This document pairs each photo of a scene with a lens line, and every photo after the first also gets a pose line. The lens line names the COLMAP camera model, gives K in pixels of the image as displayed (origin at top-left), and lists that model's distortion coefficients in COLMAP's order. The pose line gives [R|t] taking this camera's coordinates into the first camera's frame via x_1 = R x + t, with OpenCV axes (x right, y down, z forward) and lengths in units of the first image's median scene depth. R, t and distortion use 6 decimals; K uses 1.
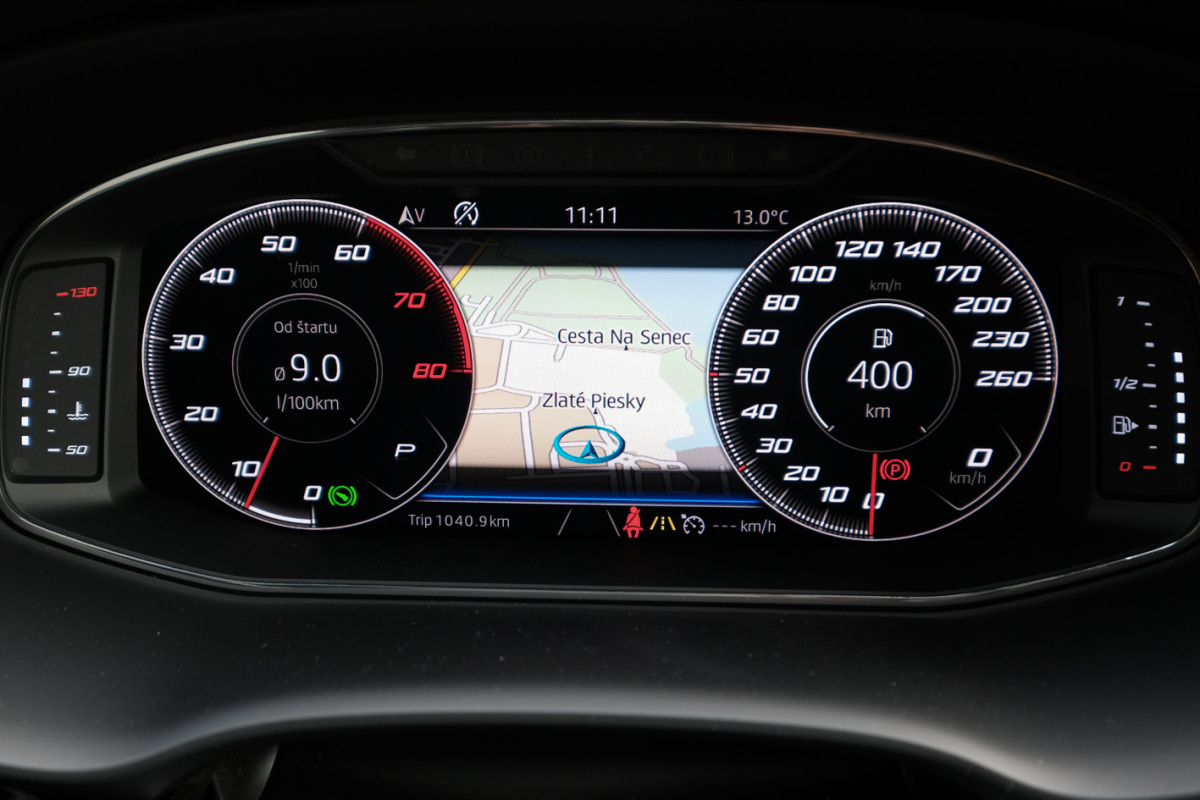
lens RADIAL K [[1288.3, 0, 557.9], [0, 1288.3, 398.7], [0, 0, 1]] dist [-0.002378, -0.002478]
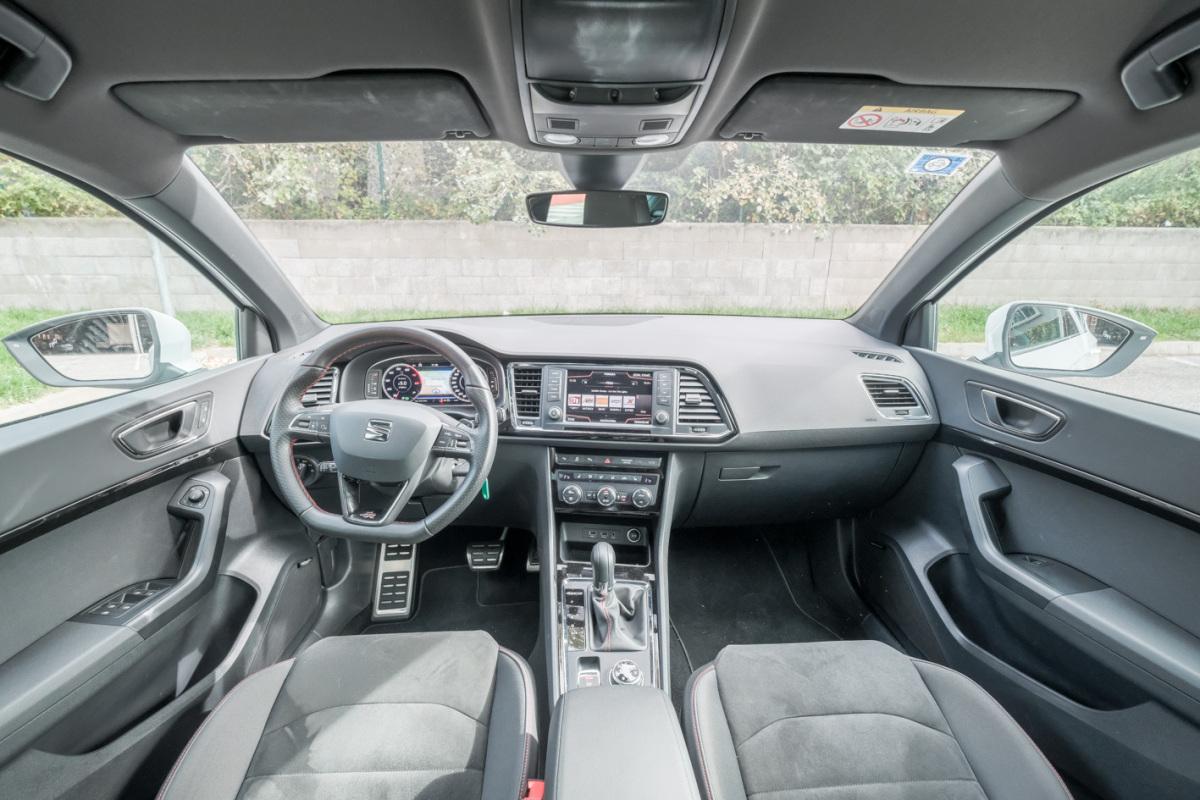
lens RADIAL K [[516.3, 0, 597.5], [0, 516.3, 394.3], [0, 0, 1]] dist [-0.019454, 0.000095]
pose [[0.993611, -0.025007, 0.110050, 0.739821], [0.034177, 0.996026, -0.082241, 0.386047], [-0.107556, 0.085477, 0.990518, -2.604677]]
